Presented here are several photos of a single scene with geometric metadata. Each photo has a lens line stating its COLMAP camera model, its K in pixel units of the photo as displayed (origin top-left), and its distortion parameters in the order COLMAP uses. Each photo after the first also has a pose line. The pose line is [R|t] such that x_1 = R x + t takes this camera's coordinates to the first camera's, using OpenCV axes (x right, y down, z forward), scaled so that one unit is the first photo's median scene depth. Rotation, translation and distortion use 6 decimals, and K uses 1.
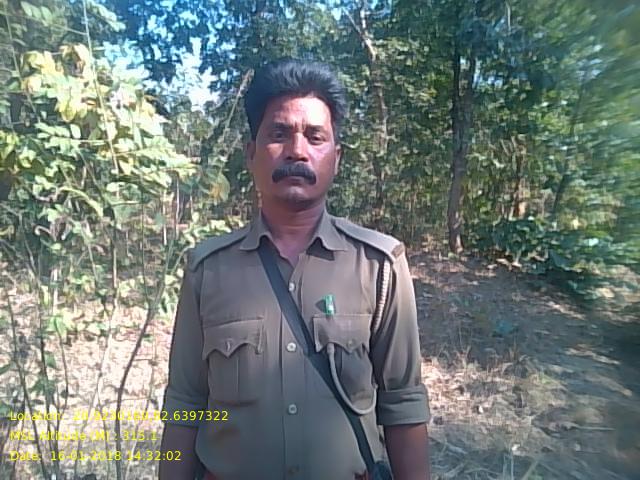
lens RADIAL K [[544.6, 0, 309.9], [0, 544.6, 240.7], [0, 0, 1]] dist [-0.011643, -0.011562]
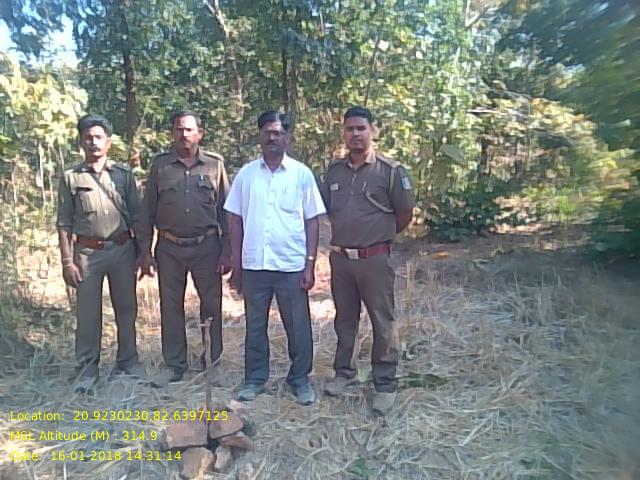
lens RADIAL K [[536.1, 0, 310.1], [0, 536.1, 244.5], [0, 0, 1]] dist [0.086092, -0.201974]
pose [[0.971319, -0.062354, 0.229458, -0.004266], [0.043621, 0.995354, 0.085829, 0.025767], [-0.233744, -0.073359, 0.969527, -0.313979]]
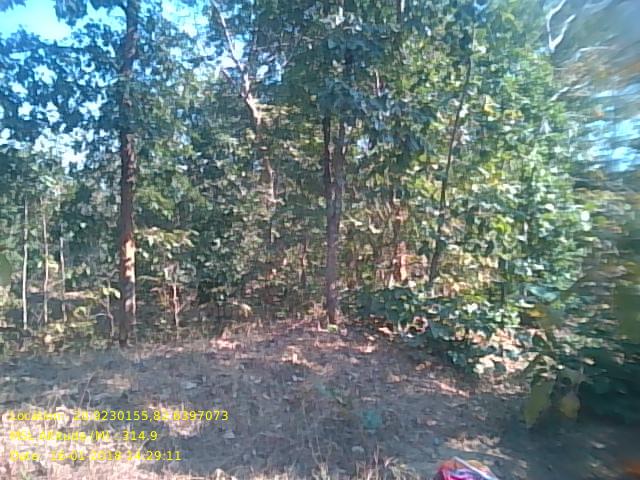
lens RADIAL K [[536.1, 0, 310.1], [0, 536.1, 244.5], [0, 0, 1]] dist [0.086092, -0.201974]
pose [[0.985413, -0.016154, 0.169410, 0.068389], [0.033560, 0.994382, -0.100390, -0.021446], [-0.166837, 0.104611, 0.980419, 0.081827]]
